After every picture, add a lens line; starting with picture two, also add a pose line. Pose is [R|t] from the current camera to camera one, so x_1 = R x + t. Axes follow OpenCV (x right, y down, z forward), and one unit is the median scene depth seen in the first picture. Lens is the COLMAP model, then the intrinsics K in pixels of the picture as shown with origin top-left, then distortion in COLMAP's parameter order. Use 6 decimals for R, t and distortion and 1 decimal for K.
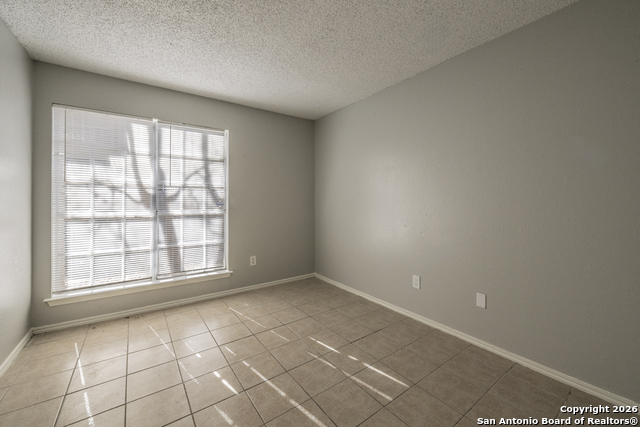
lens RADIAL K [[256.6, 0, 318.6], [0, 256.6, 207.1], [0, 0, 1]] dist [-0.002224, 0.000072]
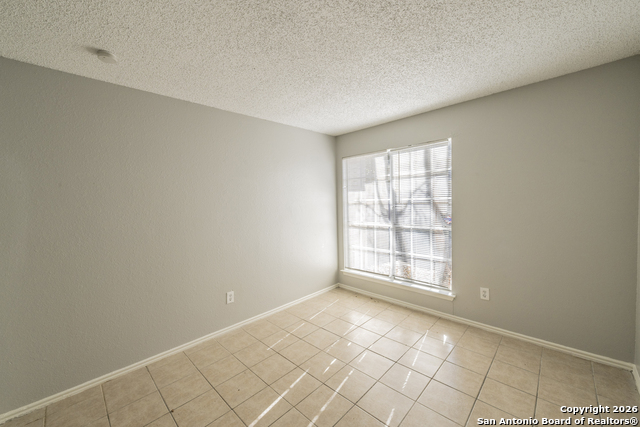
lens RADIAL K [[254.0, 0, 320.0], [0, 254.0, 213.5], [0, 0, 1]] dist [-0.000736, -0.000236]
pose [[0.176785, 0.047518, -0.983102, 0.562611], [0.001800, 0.998817, 0.048601, -0.103597], [0.984248, -0.010362, 0.176490, 0.501482]]
